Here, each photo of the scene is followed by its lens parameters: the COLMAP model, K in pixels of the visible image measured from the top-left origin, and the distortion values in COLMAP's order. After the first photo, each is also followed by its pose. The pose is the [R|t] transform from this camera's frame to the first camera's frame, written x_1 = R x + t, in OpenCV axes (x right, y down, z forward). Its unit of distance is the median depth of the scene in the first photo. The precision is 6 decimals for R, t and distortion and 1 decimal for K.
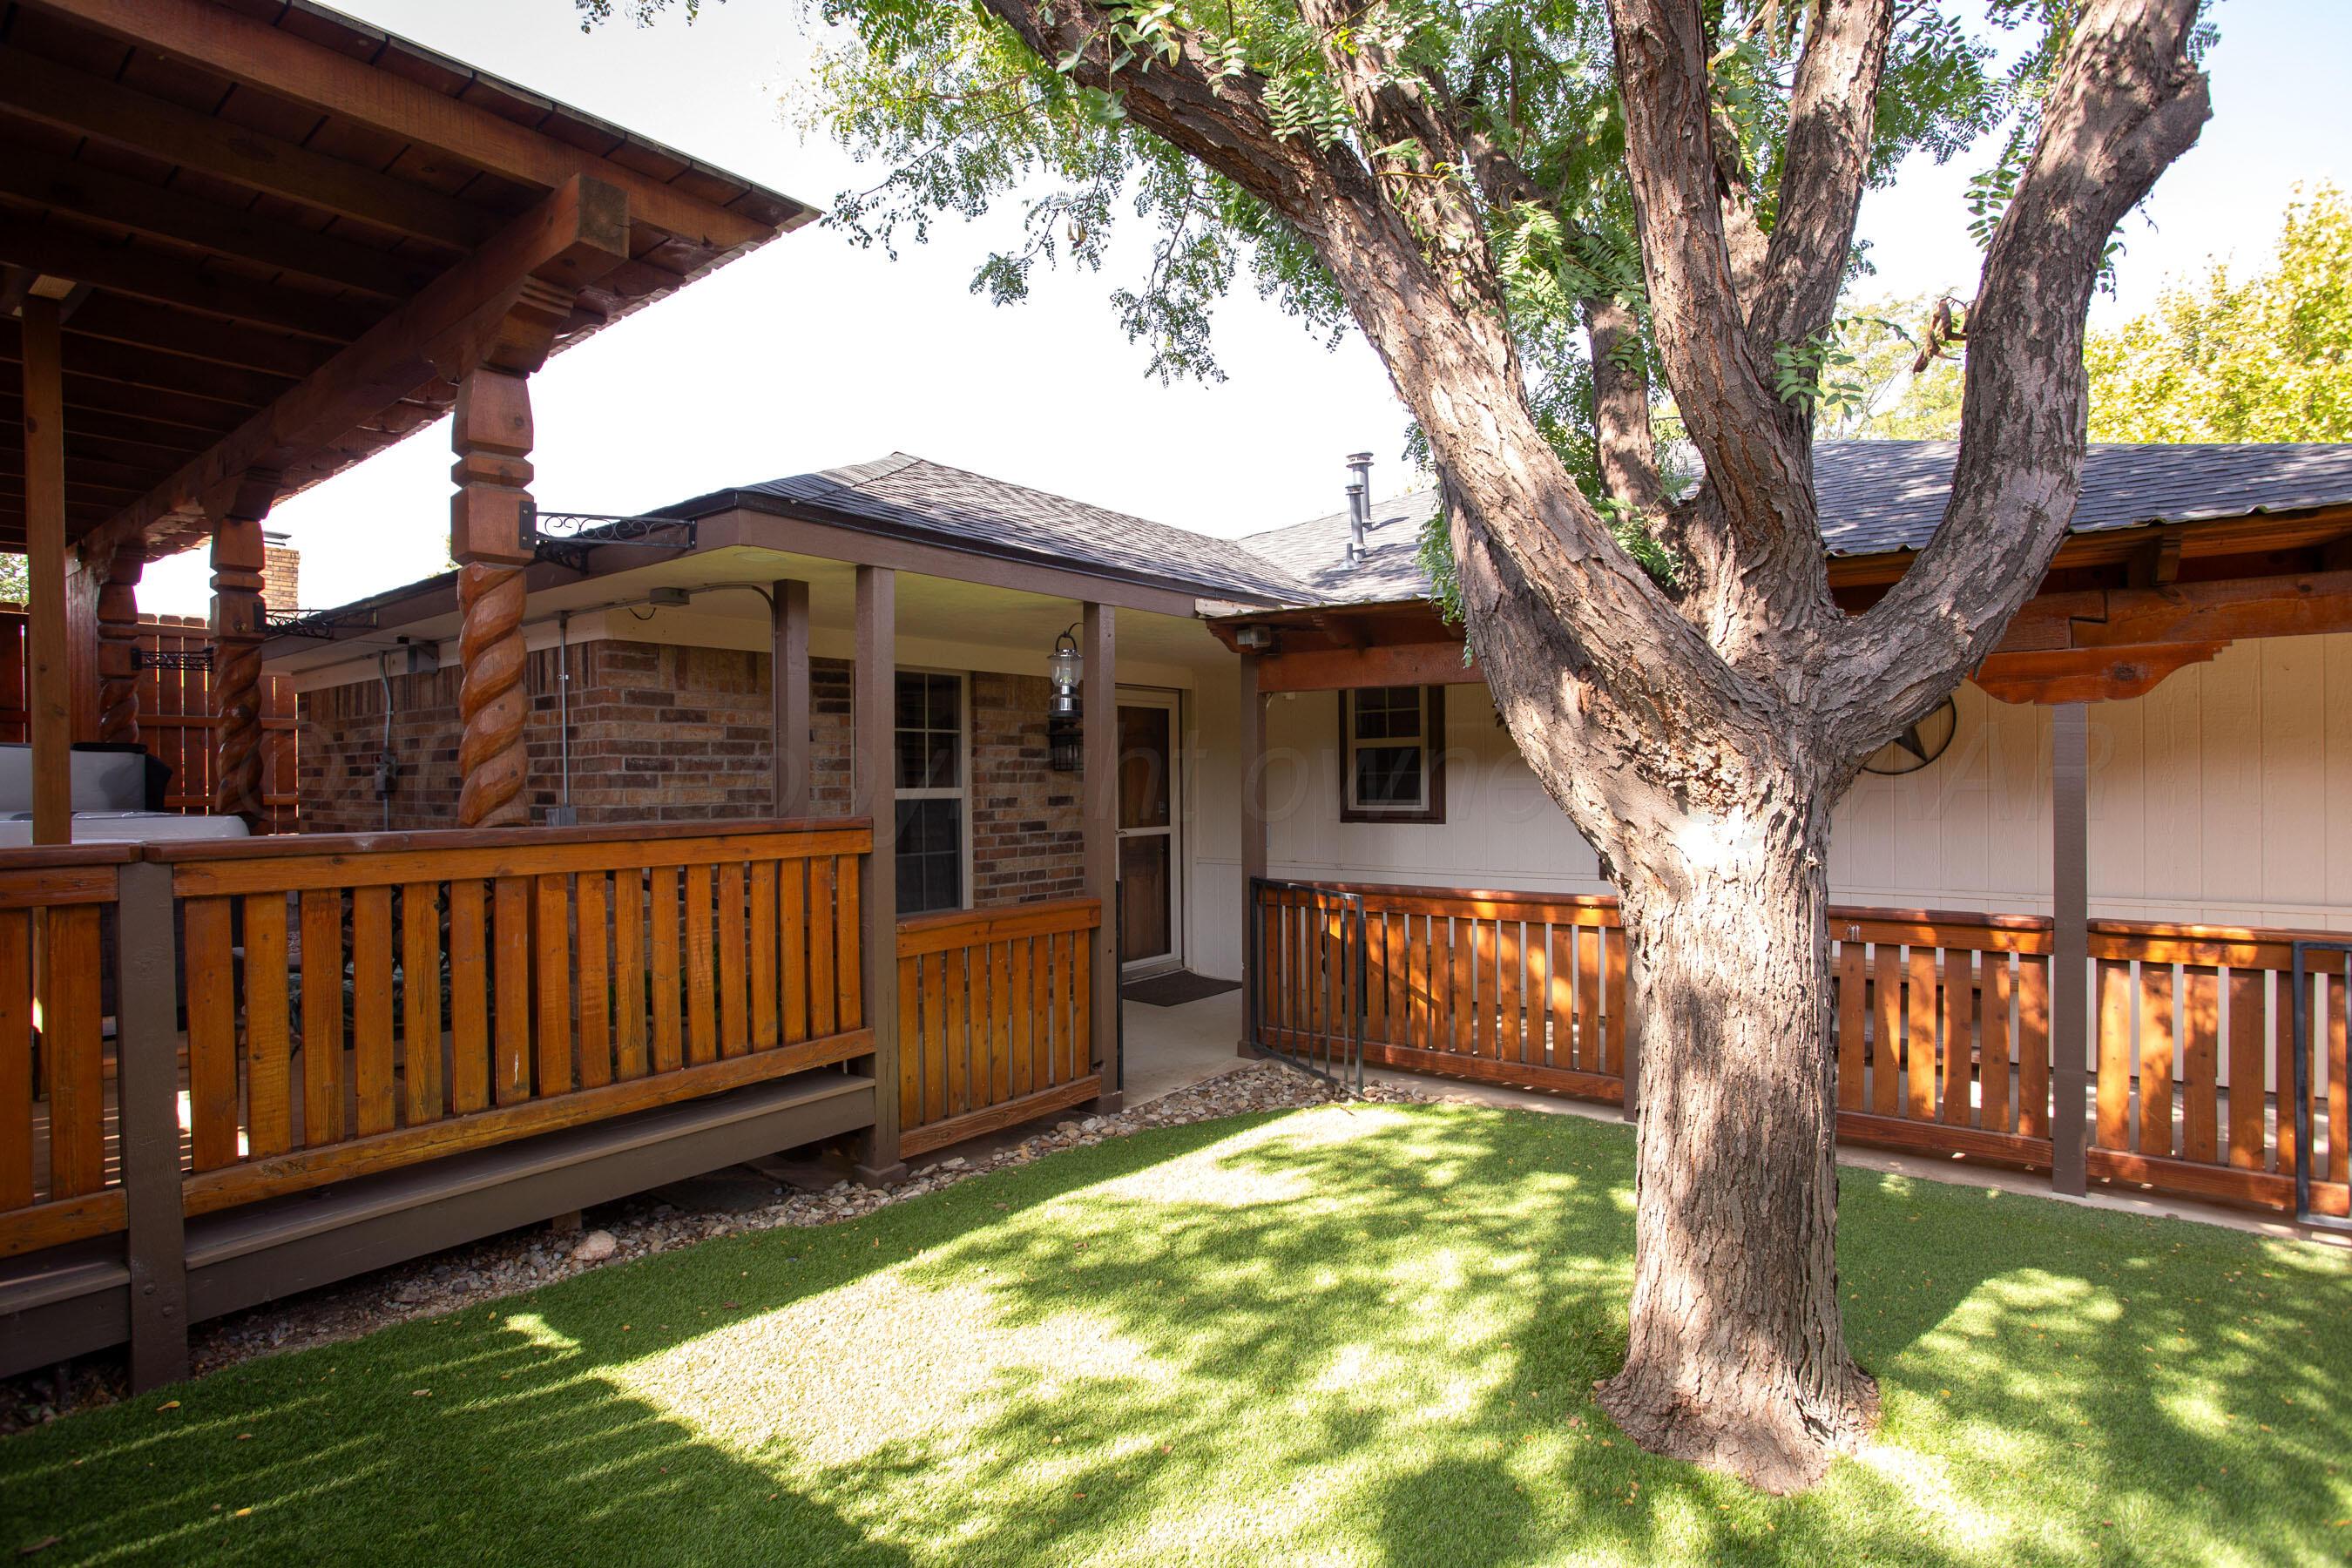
lens RADIAL K [[1175.1, 0, 1183.8], [0, 1175.1, 791.2], [0, 0, 1]] dist [-0.000012, -0.000059]
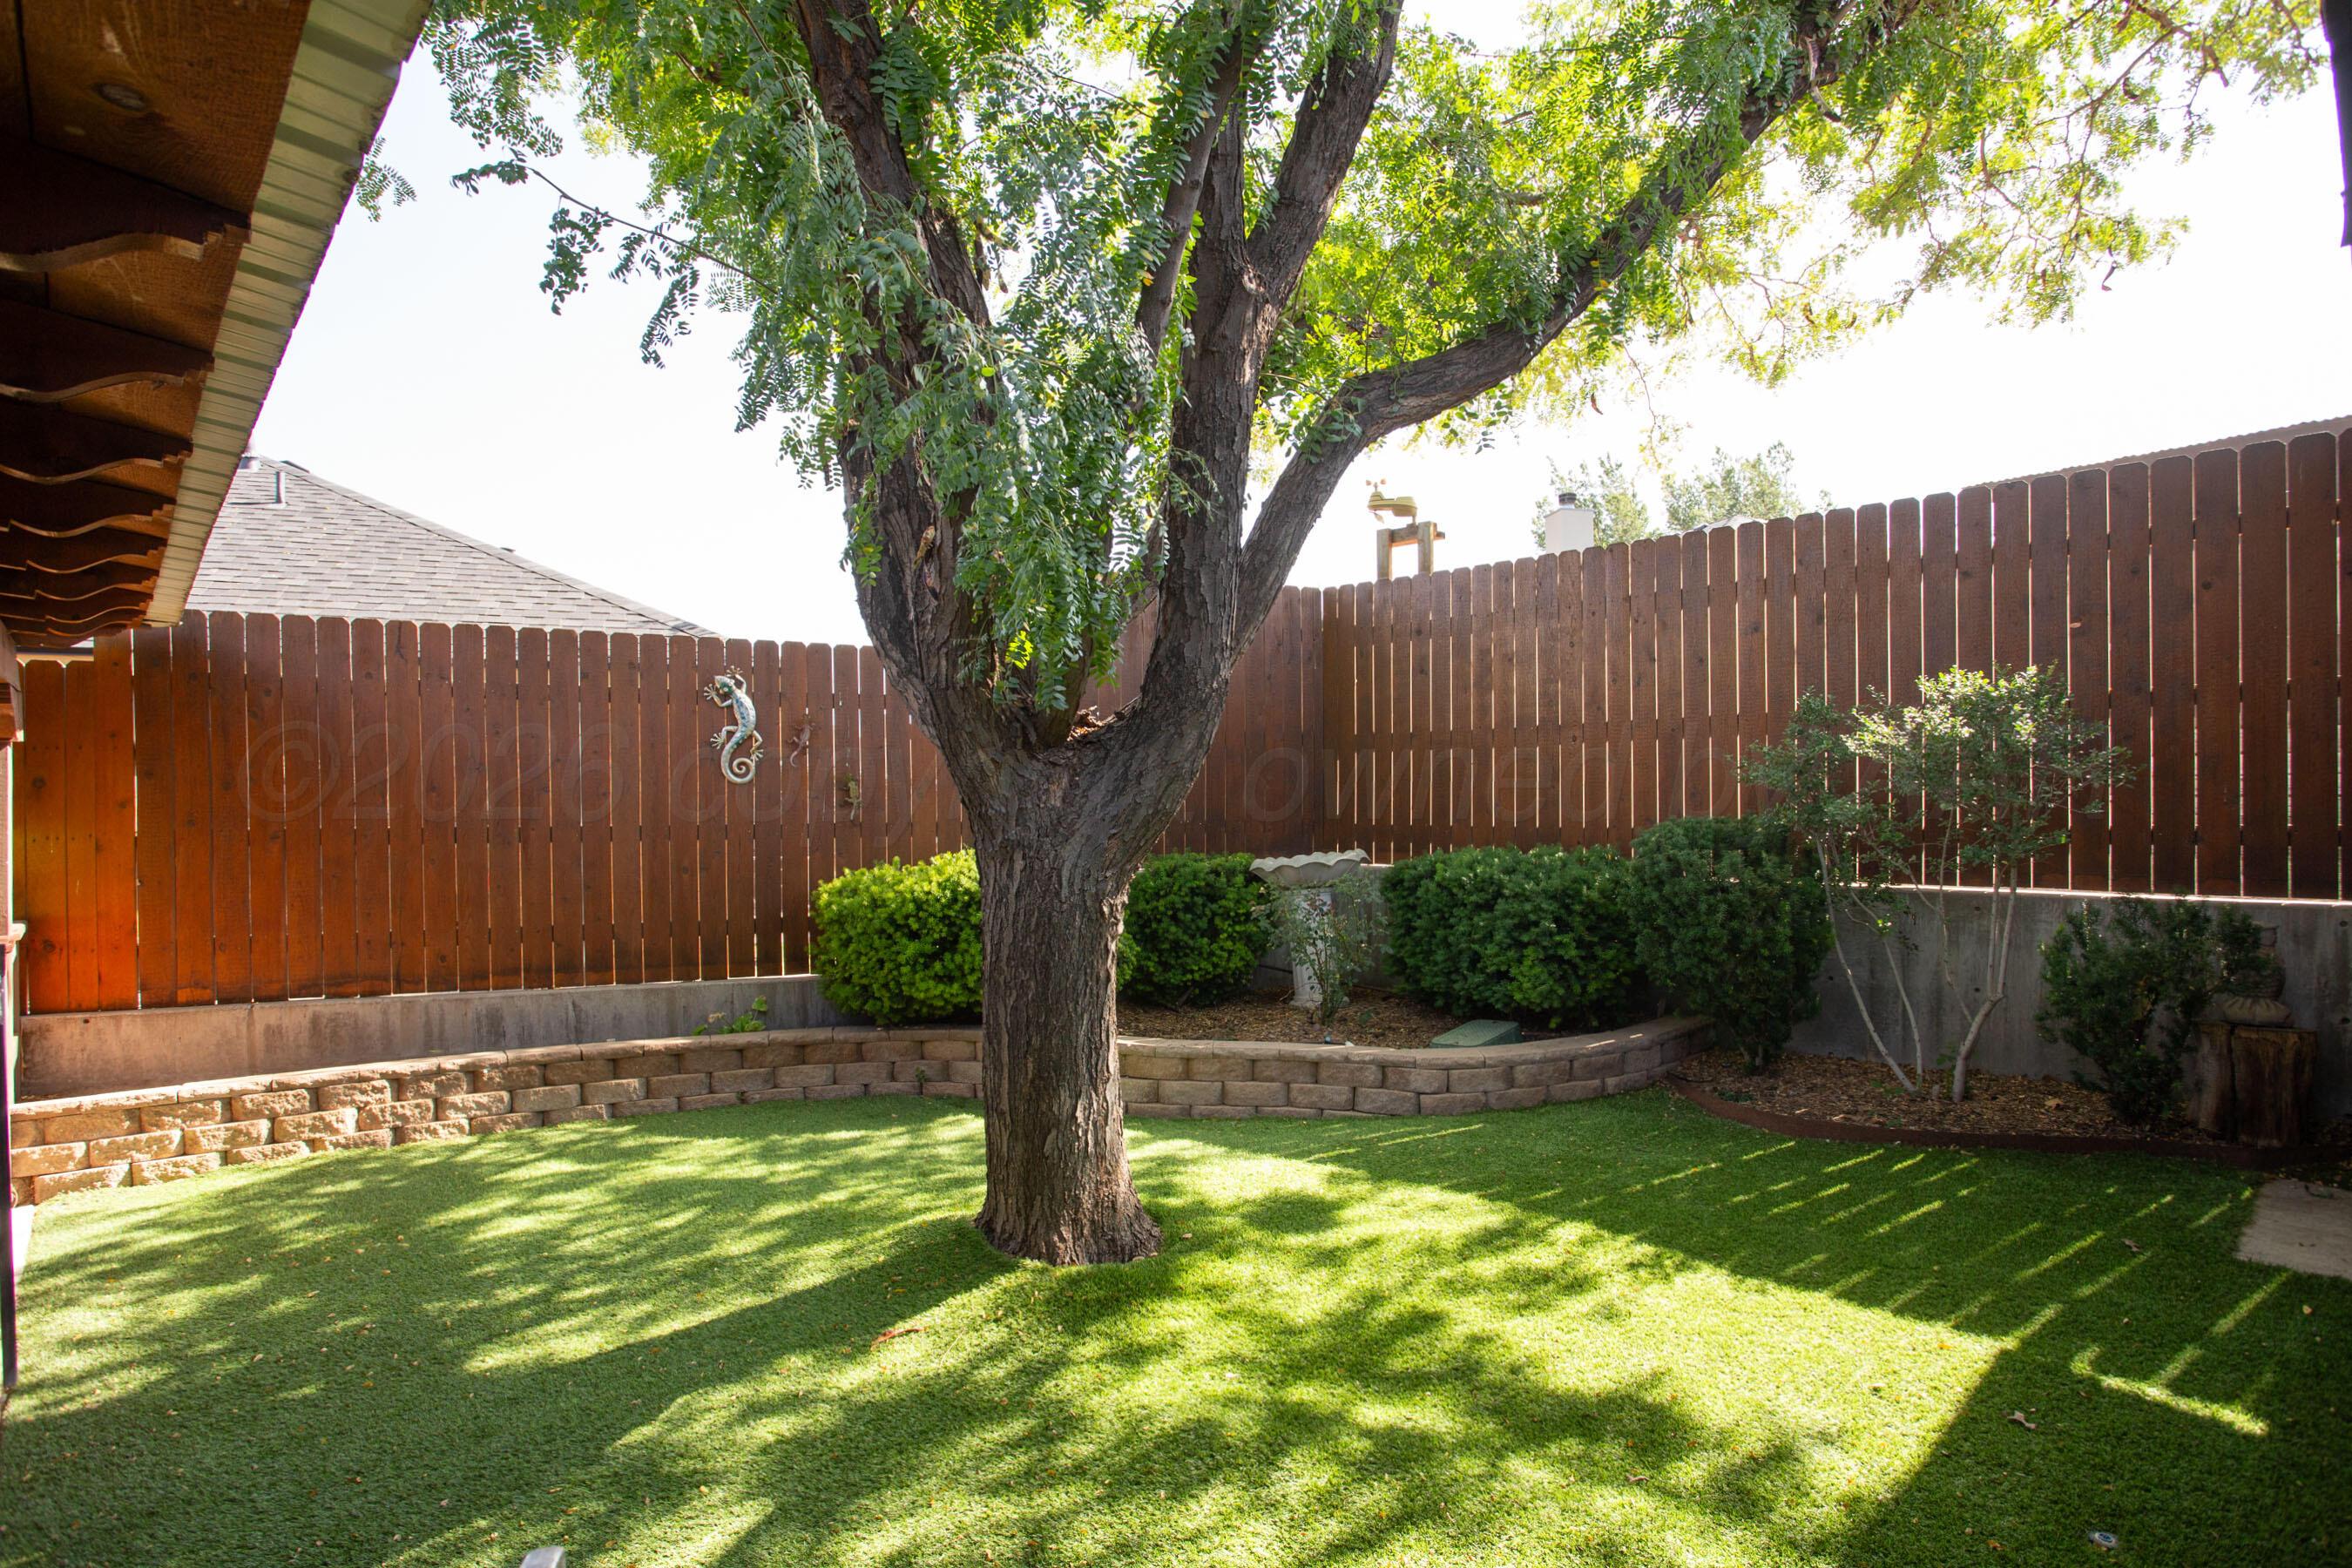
lens RADIAL K [[1175.1, 0, 1183.8], [0, 1175.1, 791.2], [0, 0, 1]] dist [-0.000012, -0.000059]
pose [[-0.988871, 0.012668, 0.148238, 0.082181], [0.014002, 0.999870, 0.007961, -0.029762], [-0.148118, 0.009948, -0.988920, 2.080852]]
